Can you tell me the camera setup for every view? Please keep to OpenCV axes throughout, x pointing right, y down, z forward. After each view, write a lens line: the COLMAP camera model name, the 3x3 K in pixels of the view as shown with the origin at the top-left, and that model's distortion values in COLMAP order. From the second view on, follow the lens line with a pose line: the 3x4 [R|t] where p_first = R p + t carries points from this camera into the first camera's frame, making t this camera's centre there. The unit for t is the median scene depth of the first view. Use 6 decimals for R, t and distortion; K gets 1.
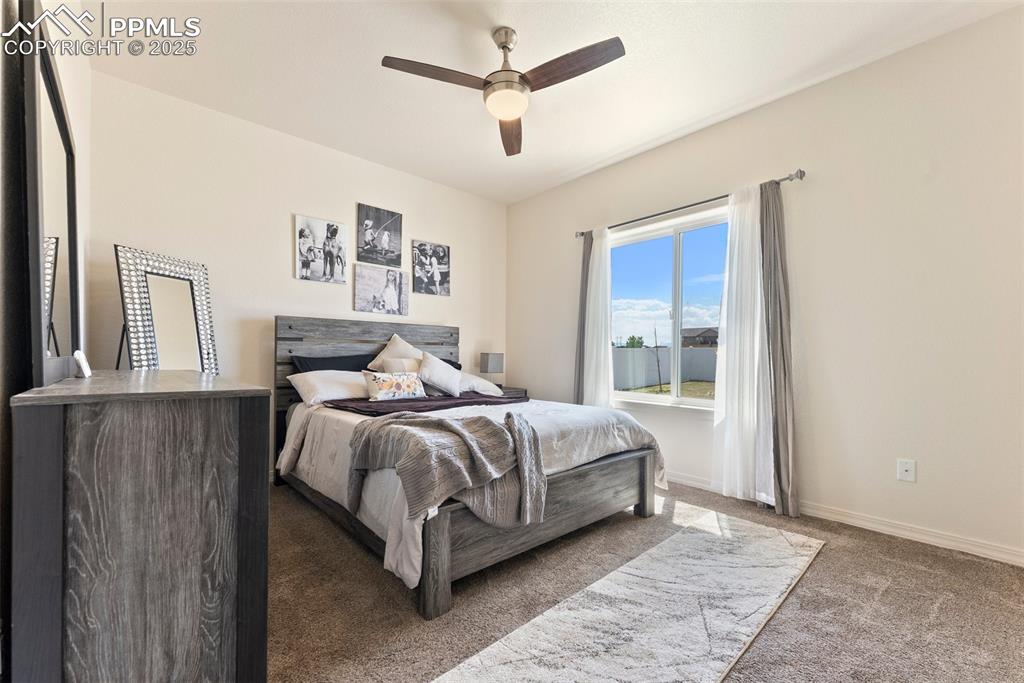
lens RADIAL K [[415.2, 0, 524.9], [0, 415.2, 340.6], [0, 0, 1]] dist [-0.000997, -0.000487]
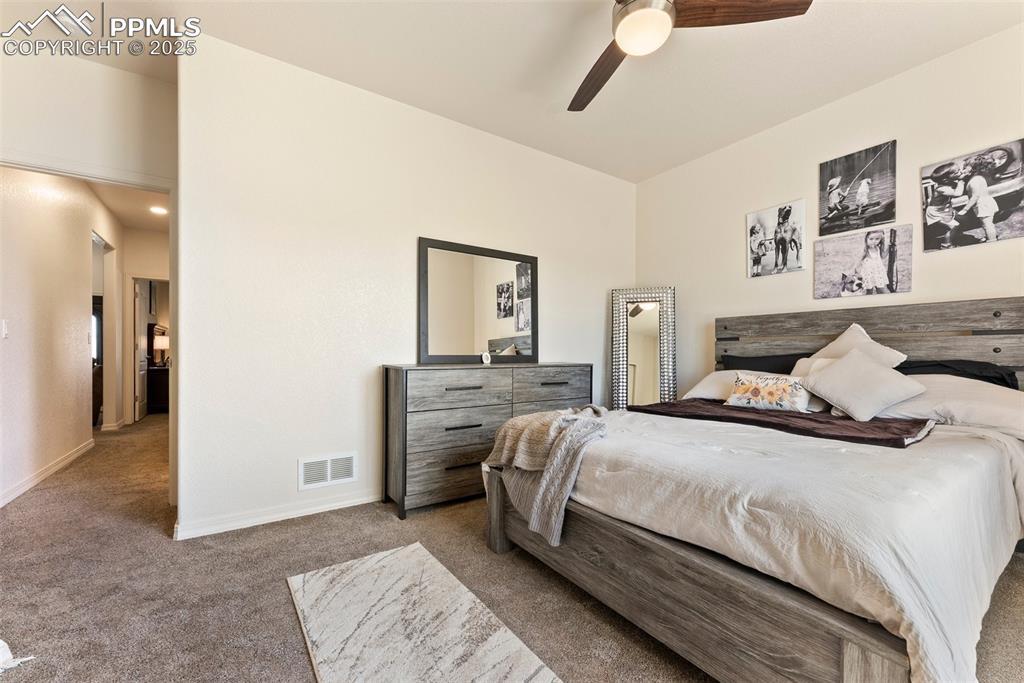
lens RADIAL K [[415.2, 0, 524.9], [0, 415.2, 340.6], [0, 0, 1]] dist [-0.000997, -0.000487]
pose [[-0.131527, -0.039562, -0.990523, 0.471498], [0.034884, 0.998400, -0.044509, 0.025134], [0.990699, -0.040407, -0.129937, 0.551231]]
